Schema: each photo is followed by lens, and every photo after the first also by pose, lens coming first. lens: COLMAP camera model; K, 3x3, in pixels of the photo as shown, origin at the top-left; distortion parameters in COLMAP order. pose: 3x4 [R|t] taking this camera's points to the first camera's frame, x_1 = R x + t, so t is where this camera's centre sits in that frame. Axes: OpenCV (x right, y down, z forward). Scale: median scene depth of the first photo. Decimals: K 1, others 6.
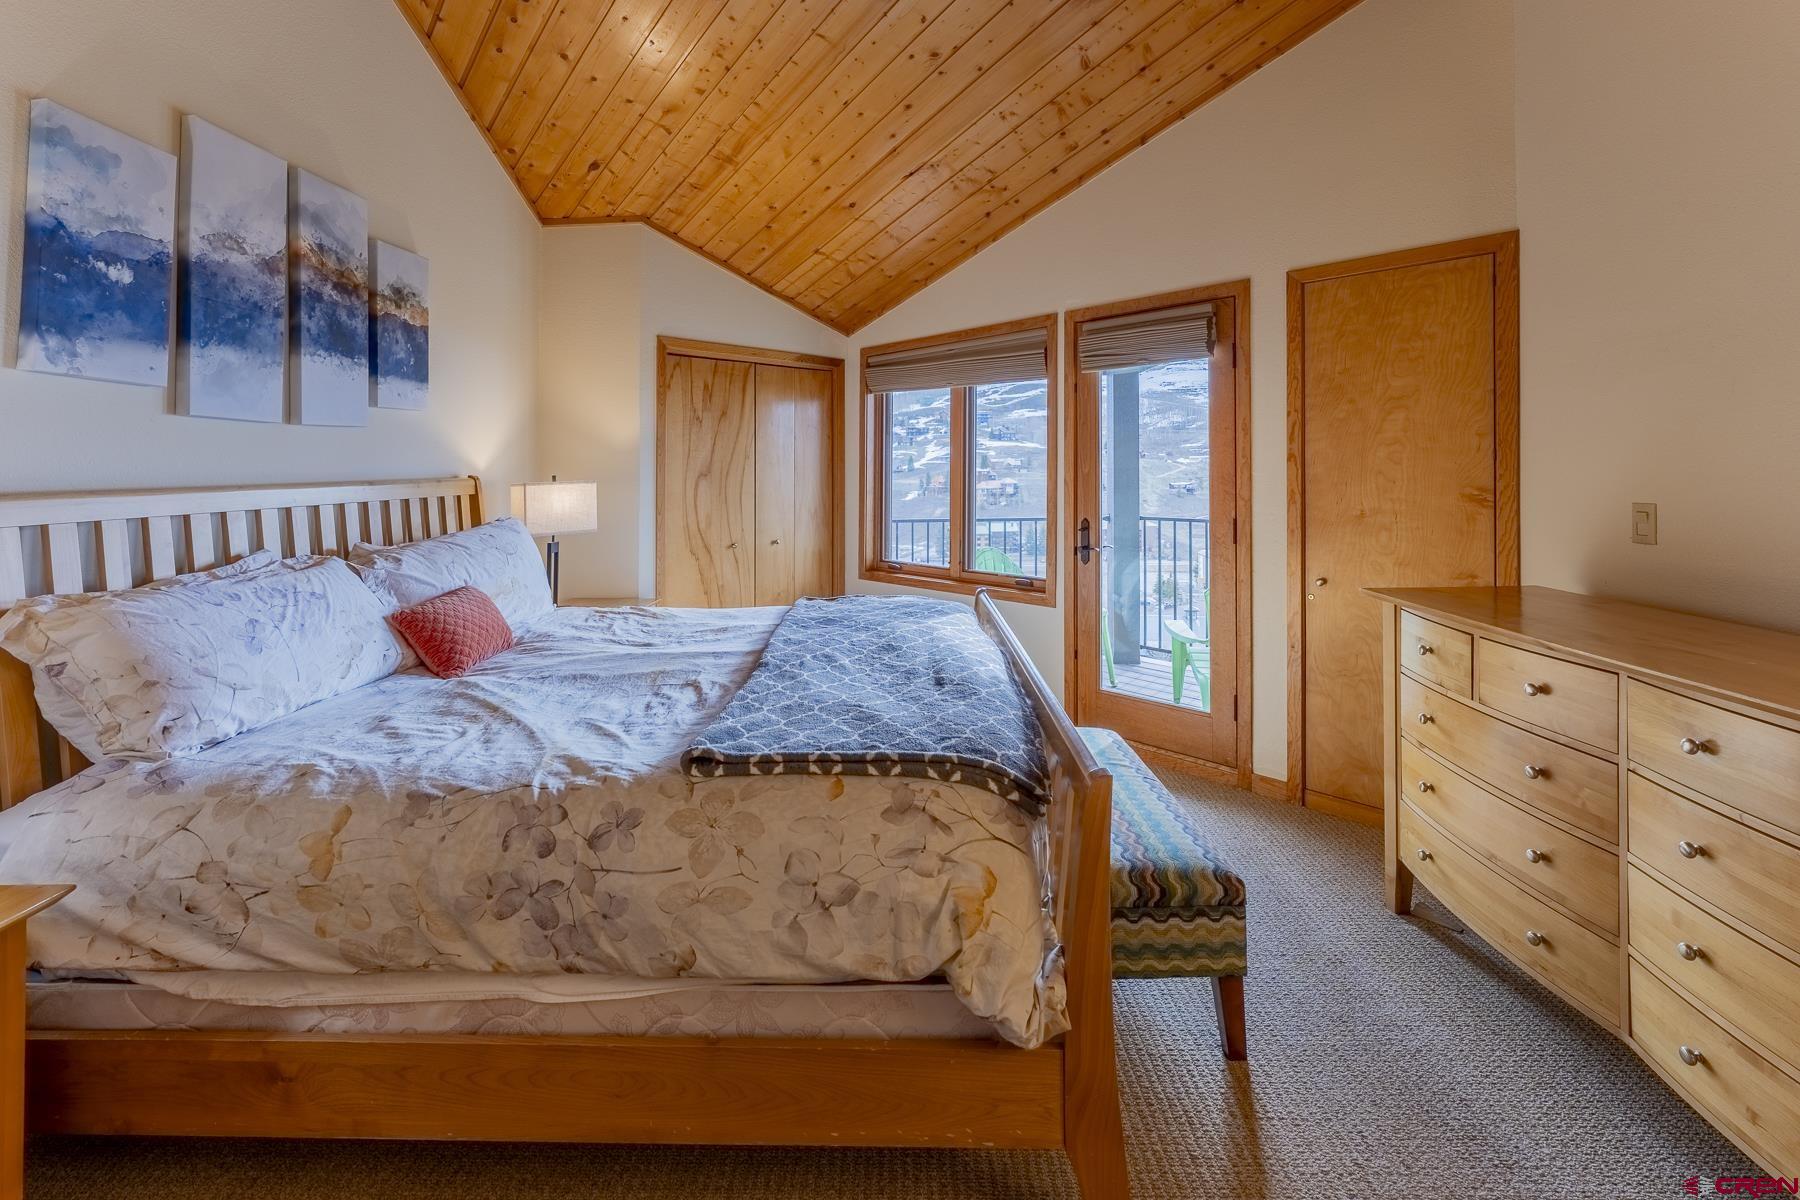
lens RADIAL K [[782.6, 0, 901.1], [0, 782.6, 454.6], [0, 0, 1]] dist [0.000611, 0.000403]
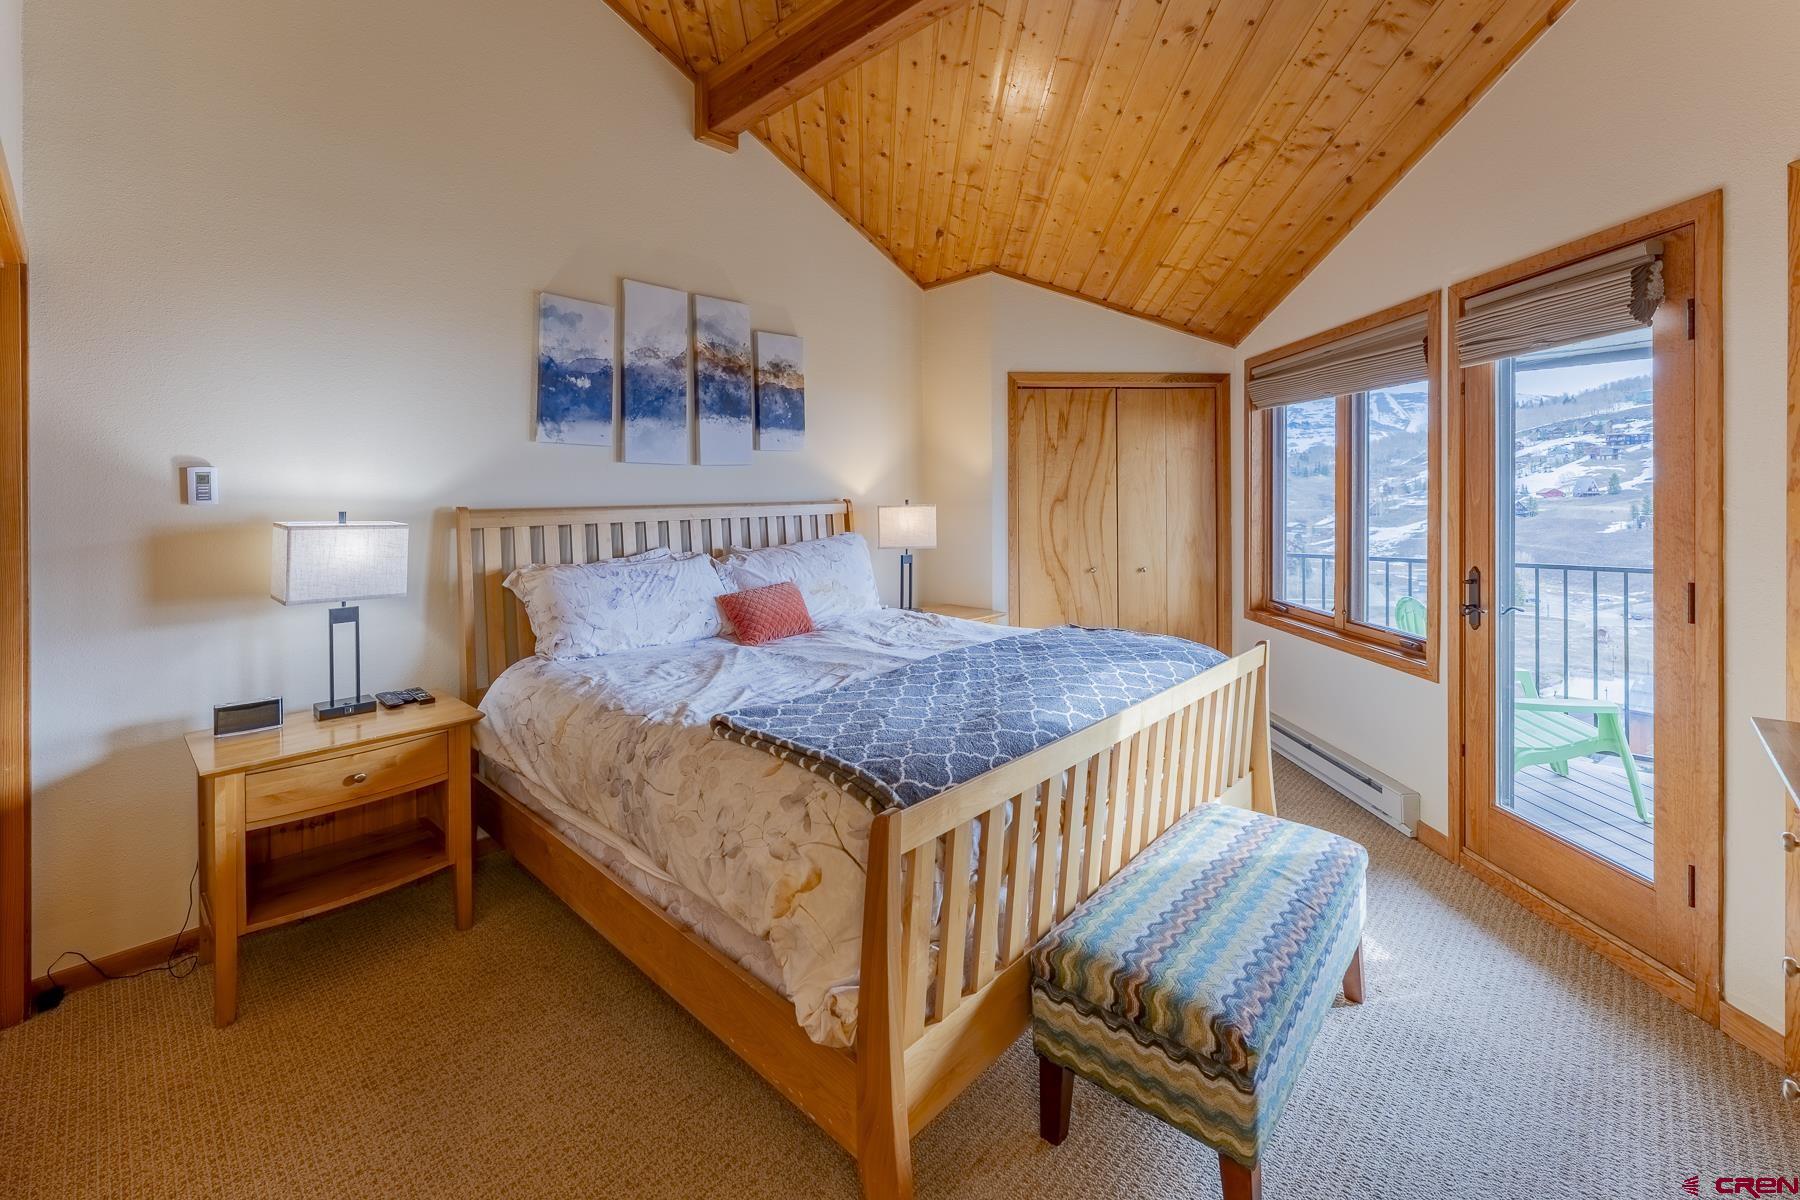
lens RADIAL K [[769.9, 0, 881.6], [0, 769.9, 487.1], [0, 0, 1]] dist [0.000098, 0.000053]
pose [[0.730998, 0.000527, -0.682379, 0.440133], [0.009734, 0.999890, 0.011200, -0.008181], [0.682310, -0.014829, 0.730912, 0.136904]]
